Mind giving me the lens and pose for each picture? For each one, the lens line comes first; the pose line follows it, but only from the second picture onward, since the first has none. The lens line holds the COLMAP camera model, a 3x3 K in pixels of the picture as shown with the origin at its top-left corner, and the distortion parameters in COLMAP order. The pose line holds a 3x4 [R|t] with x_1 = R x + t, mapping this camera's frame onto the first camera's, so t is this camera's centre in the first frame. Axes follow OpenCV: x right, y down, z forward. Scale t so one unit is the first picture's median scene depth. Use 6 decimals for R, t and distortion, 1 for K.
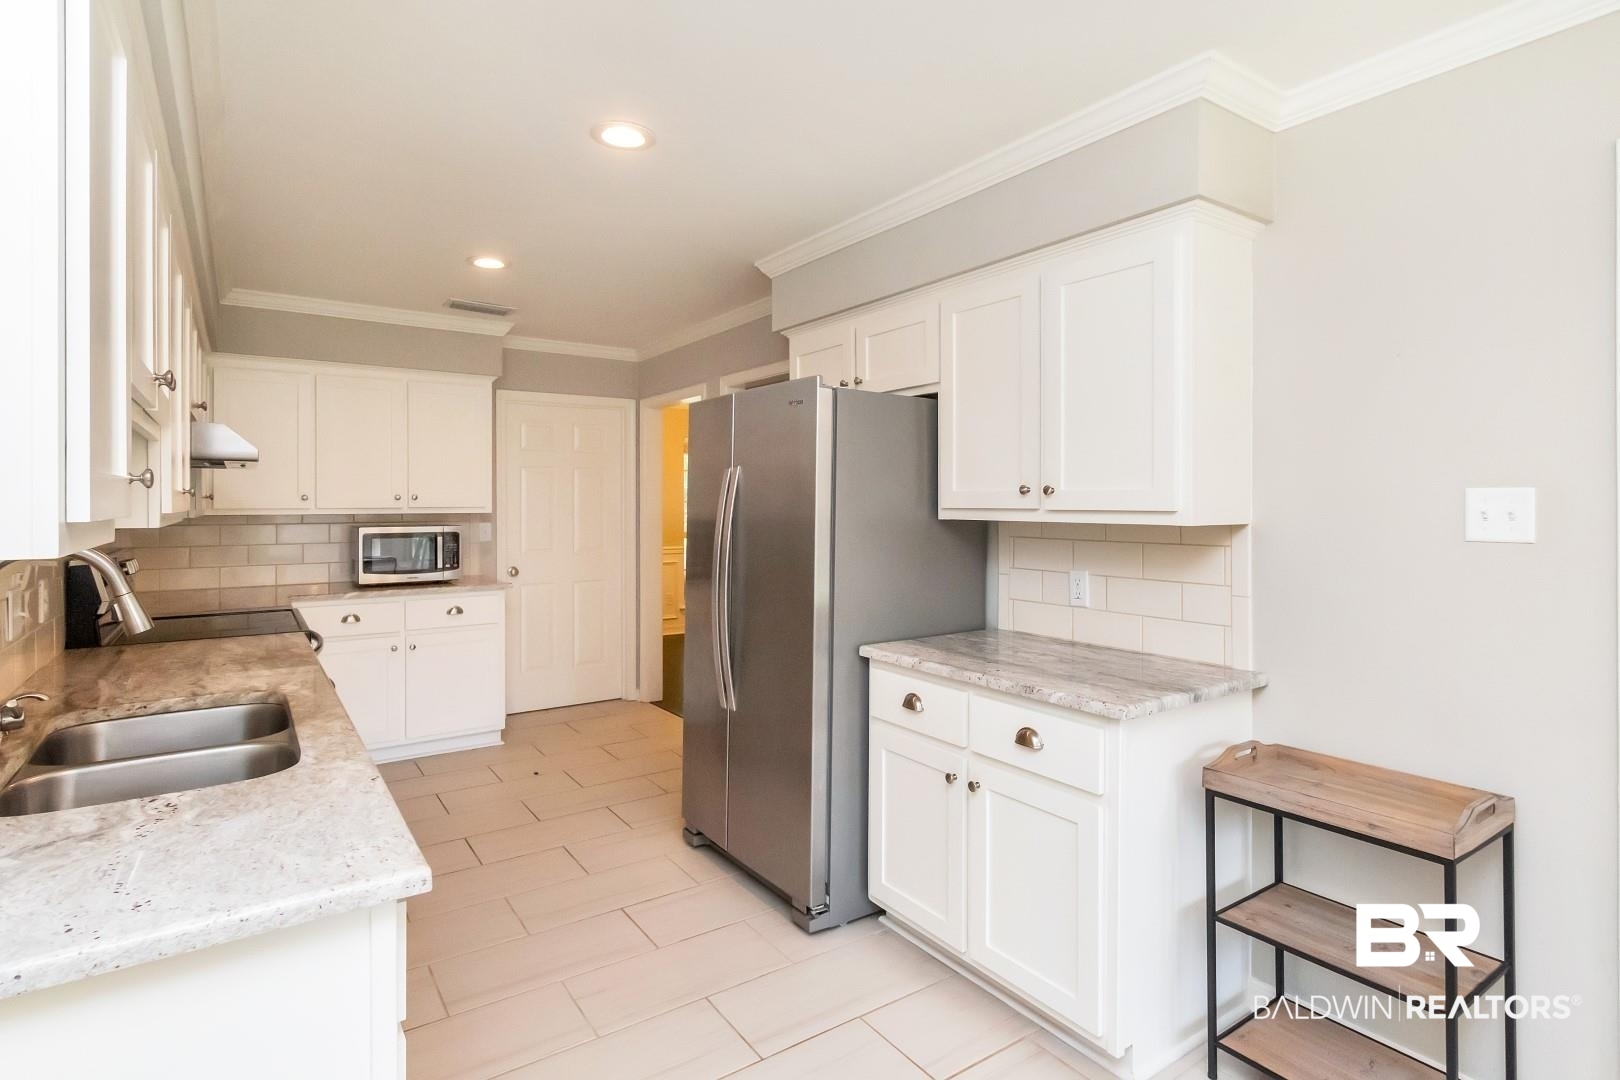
lens RADIAL K [[801.0, 0, 776.7], [0, 801.0, 505.5], [0, 0, 1]] dist [0.004269, 0.001072]
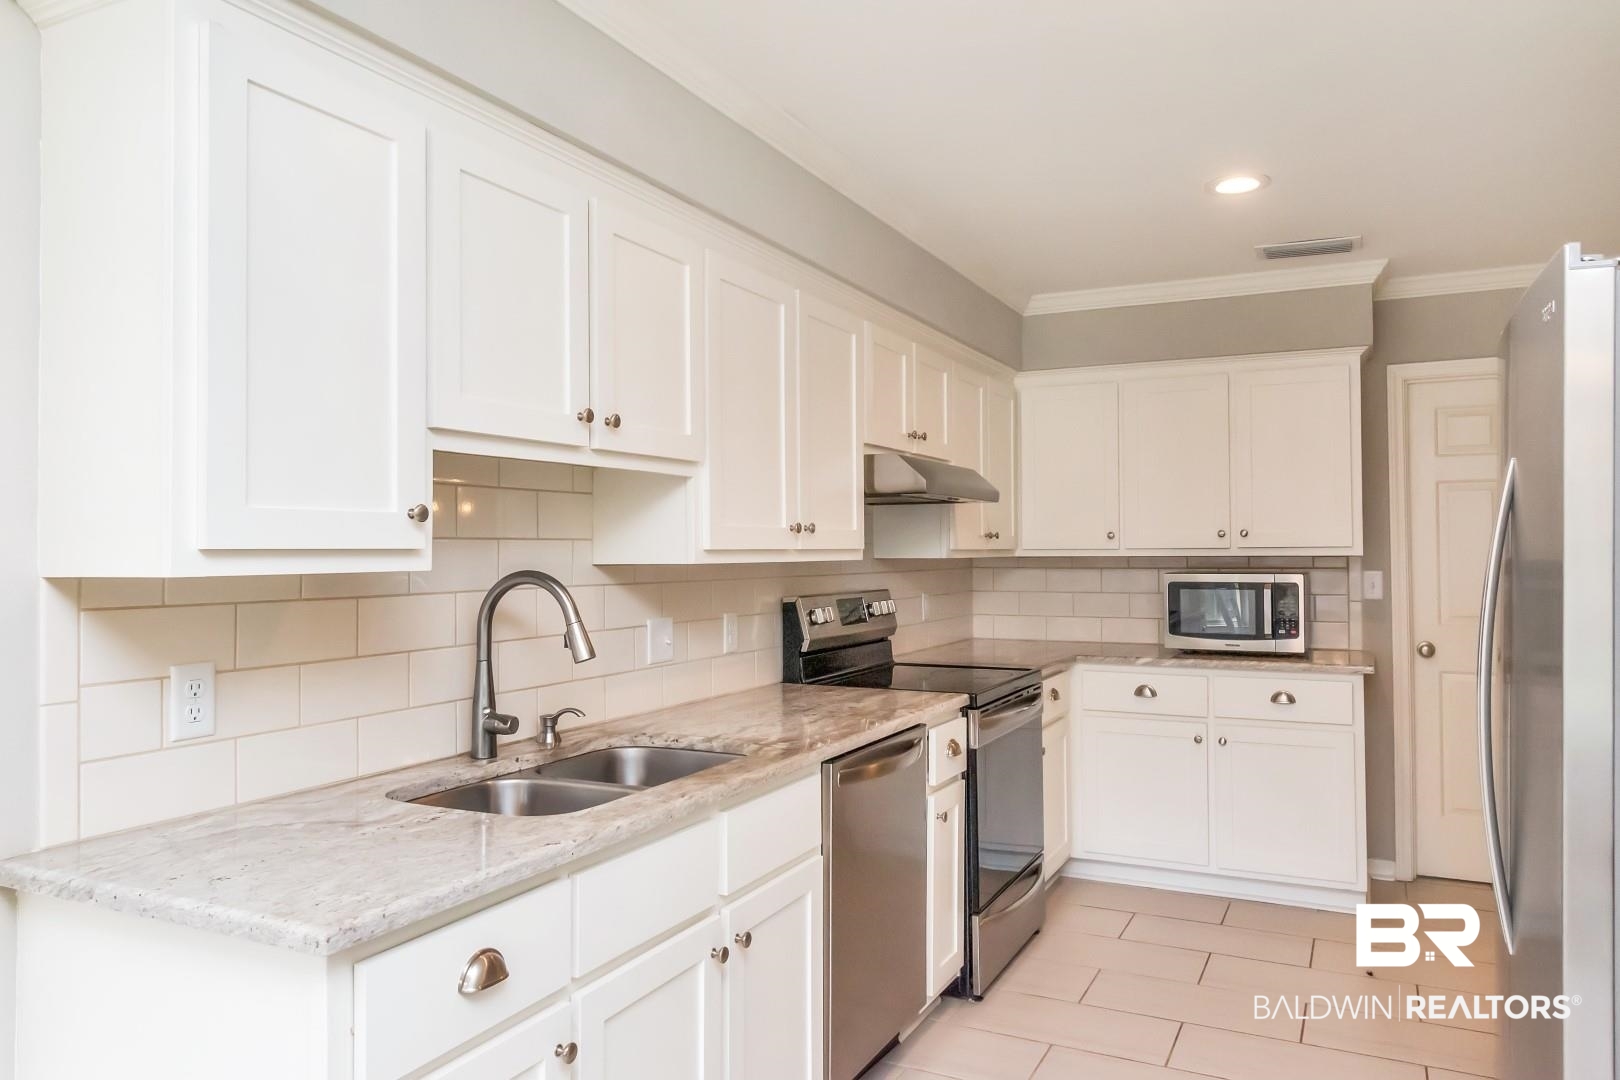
lens RADIAL K [[1090.8, 0, 823.6], [0, 1090.8, 535.8], [0, 0, 1]] dist [-0.002189, -0.005123]
pose [[0.512032, -0.013764, -0.858856, 0.255429], [0.002476, 0.999891, -0.014548, 0.006808], [0.858963, 0.005322, 0.512010, 0.237005]]
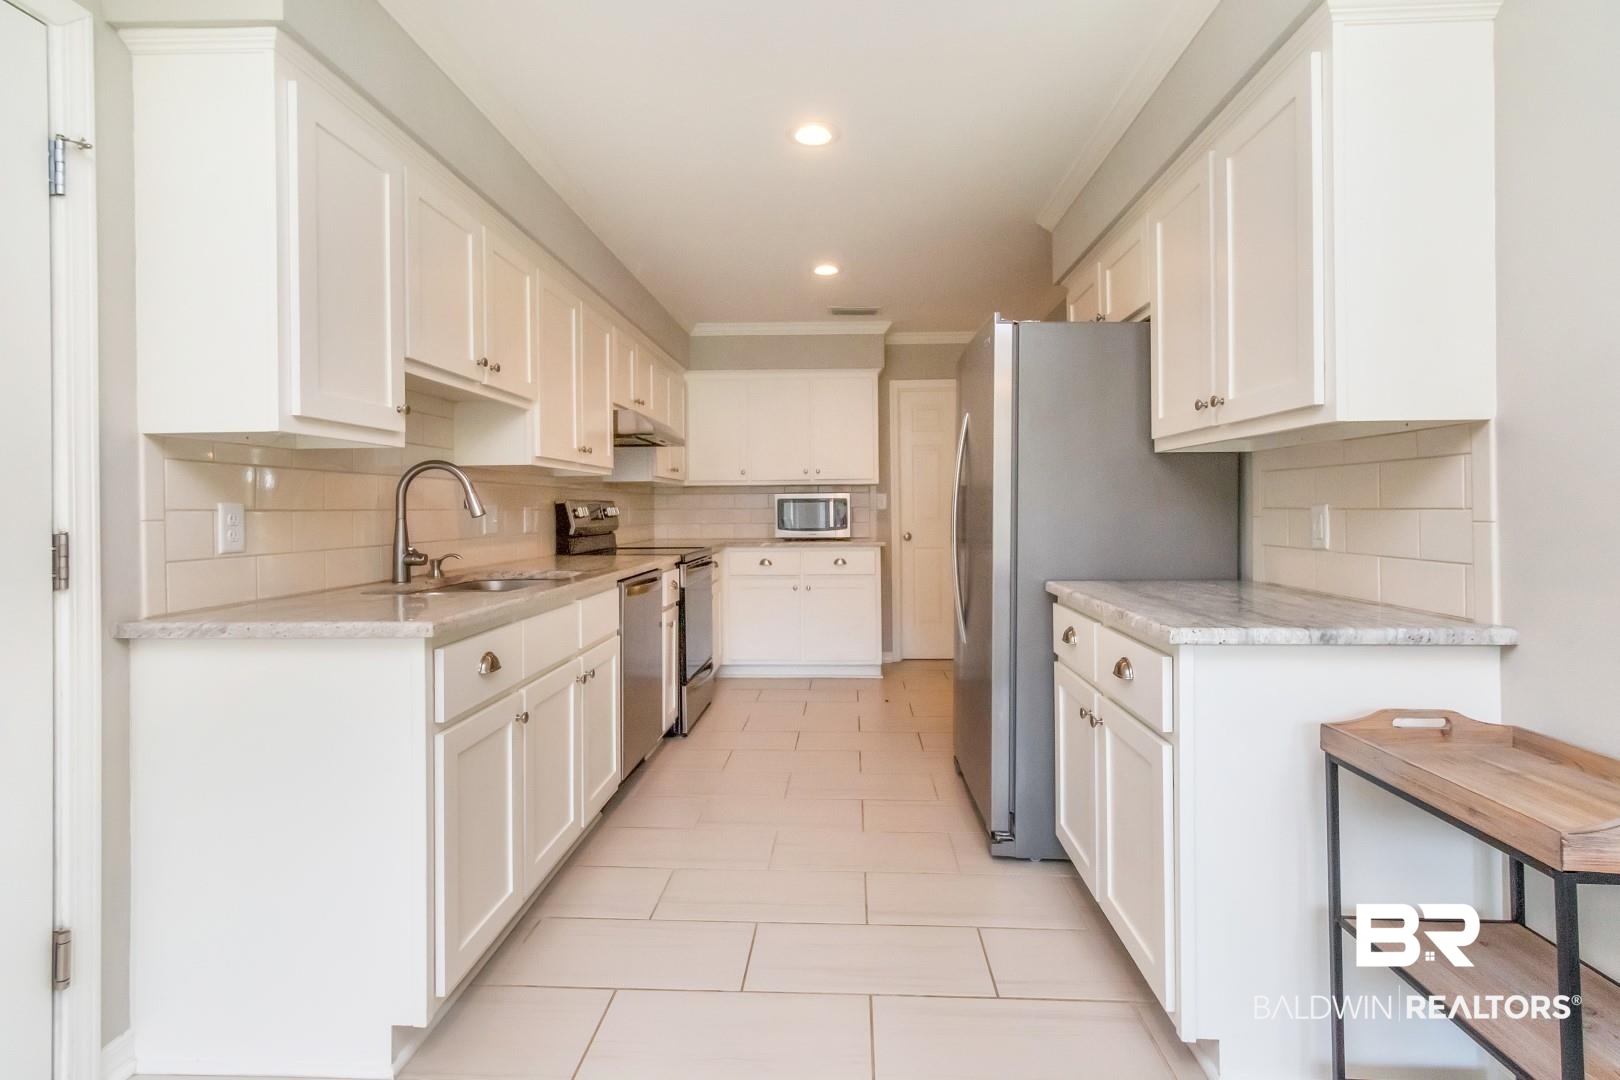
lens RADIAL K [[745.6, 0, 825.0], [0, 745.6, 509.6], [0, 0, 1]] dist [0.004255, -0.000077]
pose [[0.819584, -0.002553, -0.572953, 0.298576], [0.006158, 0.999972, 0.004353, 0.059650], [0.572925, -0.007095, 0.819577, 0.067742]]
